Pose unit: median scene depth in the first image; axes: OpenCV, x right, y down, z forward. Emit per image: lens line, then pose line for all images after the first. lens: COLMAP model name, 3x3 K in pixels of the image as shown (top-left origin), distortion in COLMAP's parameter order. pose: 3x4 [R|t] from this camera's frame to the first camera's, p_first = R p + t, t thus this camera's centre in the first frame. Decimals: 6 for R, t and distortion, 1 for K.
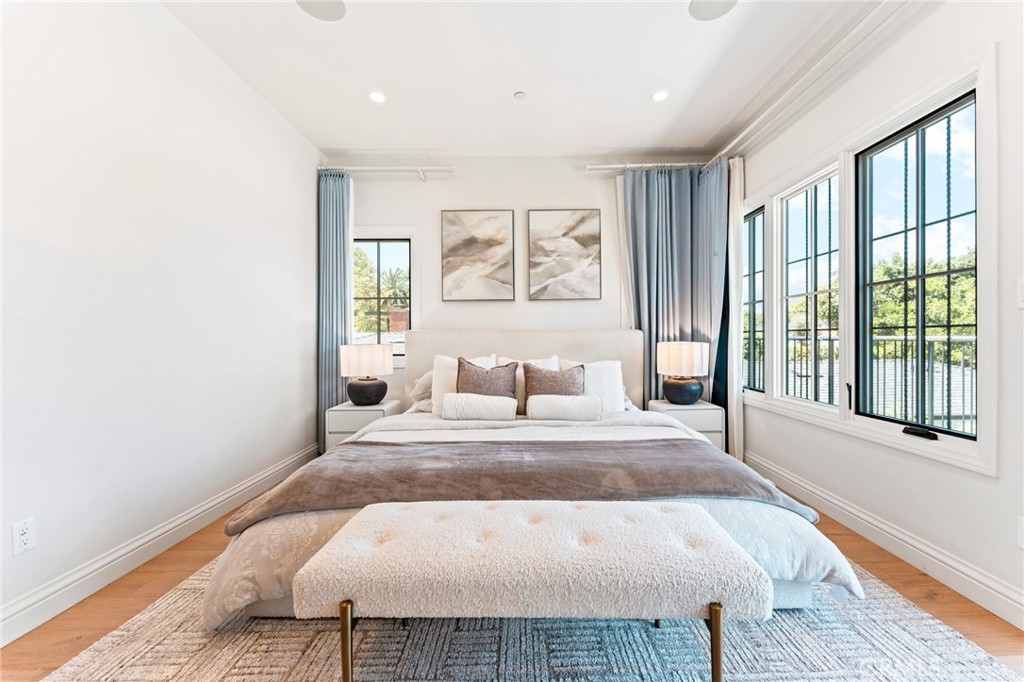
lens RADIAL K [[406.9, 0, 512.5], [0, 406.9, 338.7], [0, 0, 1]] dist [0.002597, -0.001447]
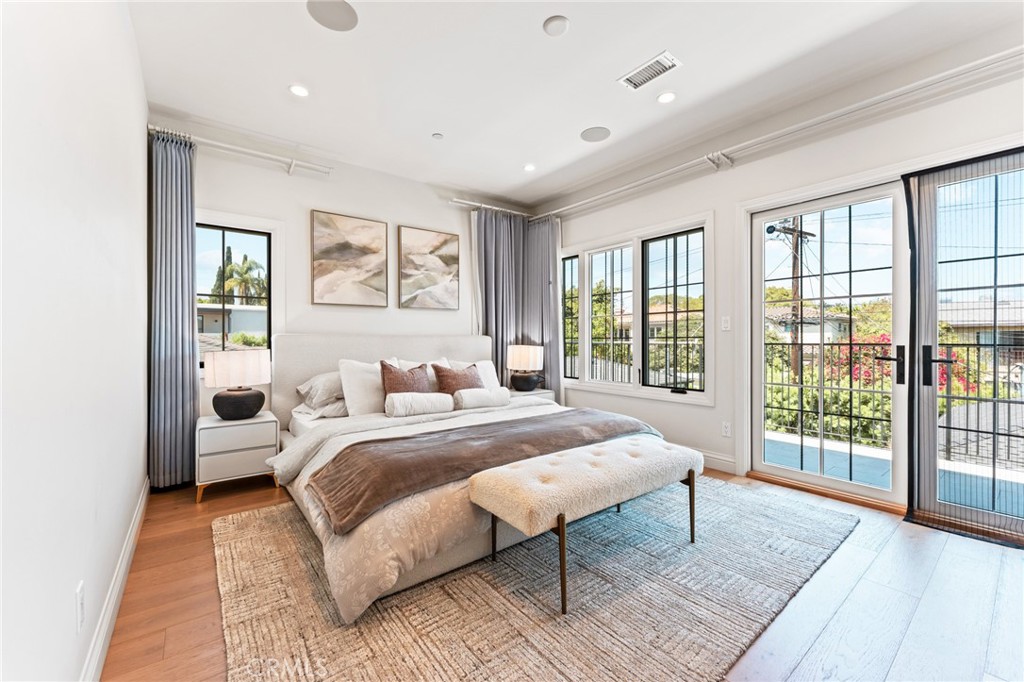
lens RADIAL K [[406.9, 0, 488.8], [0, 406.9, 339.2], [0, 0, 1]] dist [0.002597, -0.001447]
pose [[0.808570, 0.003412, 0.588390, -0.419835], [-0.001585, 0.999992, -0.003622, -0.006030], [-0.588398, 0.001996, 0.808569, -0.026881]]
